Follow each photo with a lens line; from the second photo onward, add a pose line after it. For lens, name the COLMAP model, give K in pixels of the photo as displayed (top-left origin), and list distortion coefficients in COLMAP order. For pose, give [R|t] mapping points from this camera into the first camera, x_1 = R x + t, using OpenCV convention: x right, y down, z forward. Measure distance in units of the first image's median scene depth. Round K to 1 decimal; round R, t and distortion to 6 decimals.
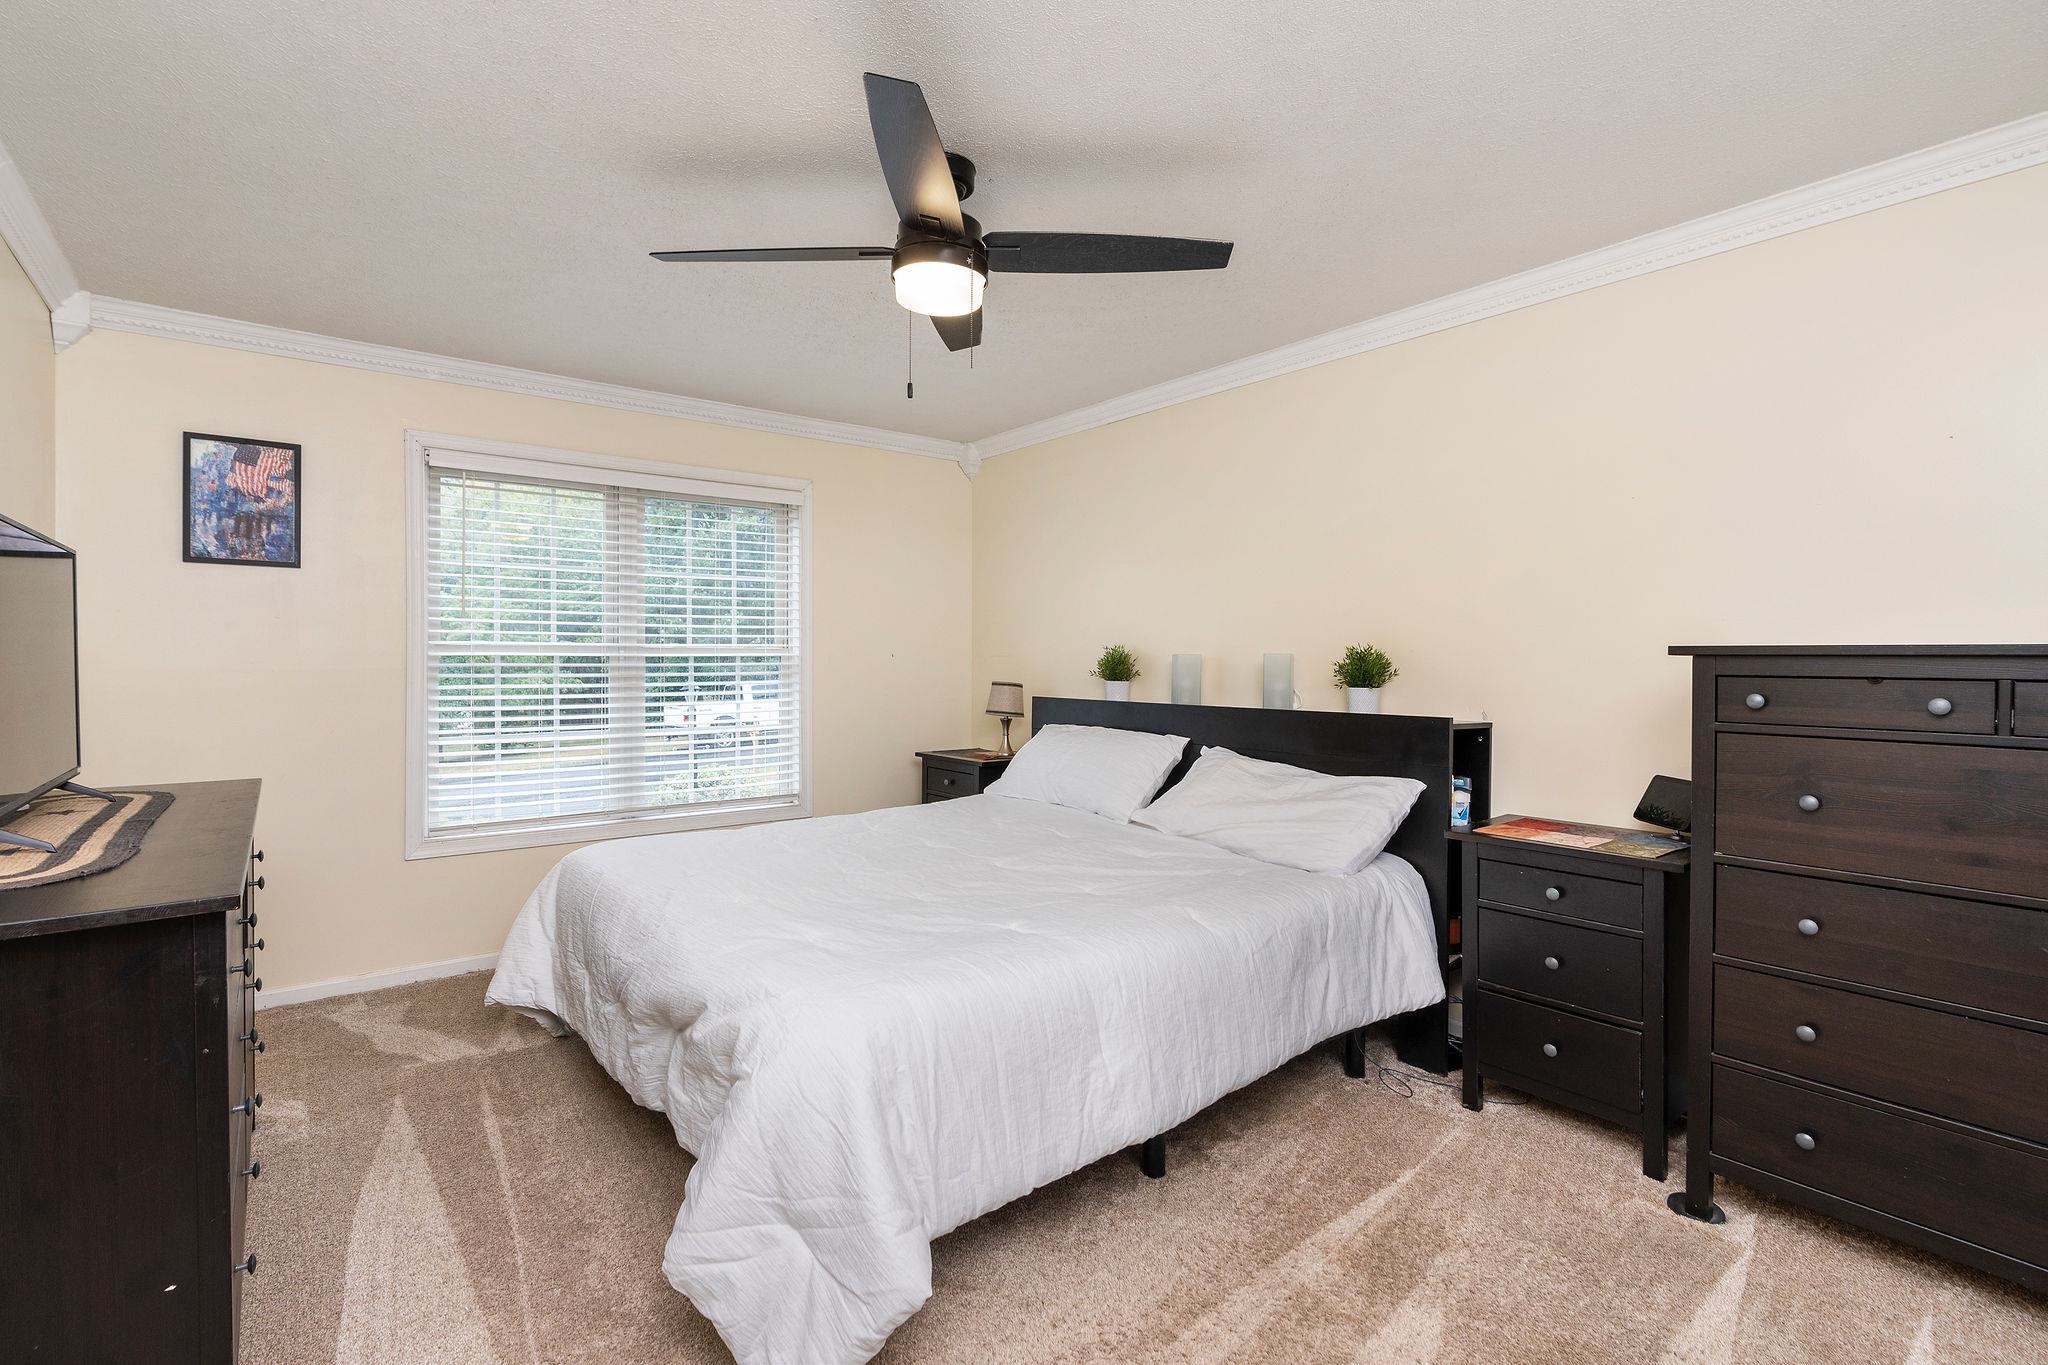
lens RADIAL K [[944.9, 0, 1028.8], [0, 944.9, 671.9], [0, 0, 1]] dist [-0.012881, 0.006035]
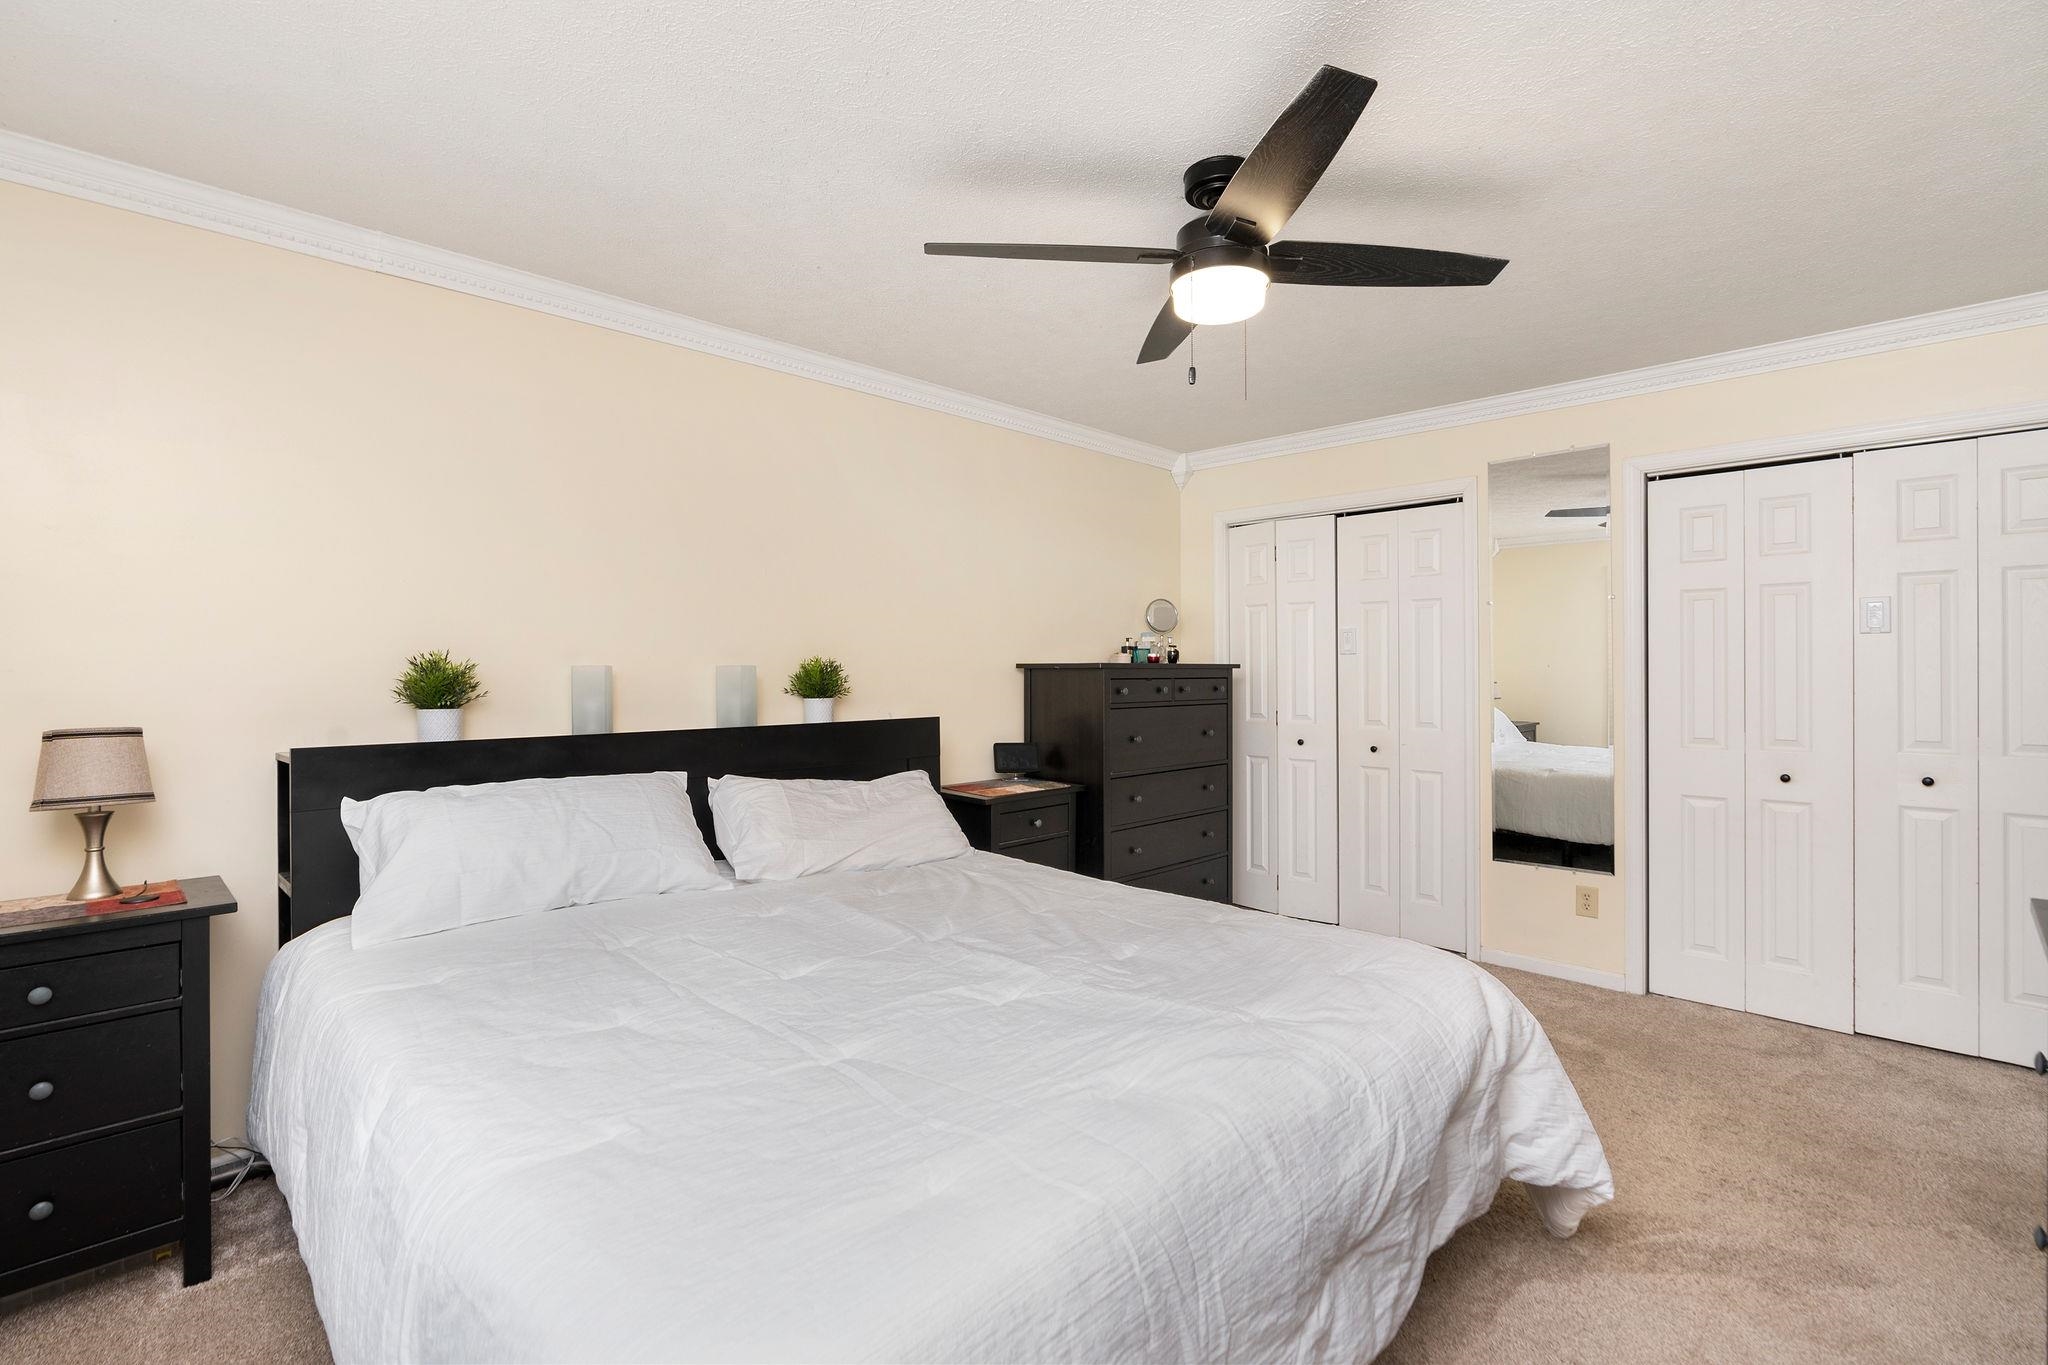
lens RADIAL K [[944.9, 0, 1028.4], [0, 944.9, 675.5], [0, 0, 1]] dist [-0.012881, 0.006035]
pose [[-0.136048, -0.005923, 0.990684, -0.602238], [0.016874, 0.999823, 0.008295, -0.011668], [-0.990558, 0.017846, -0.135924, 0.751980]]
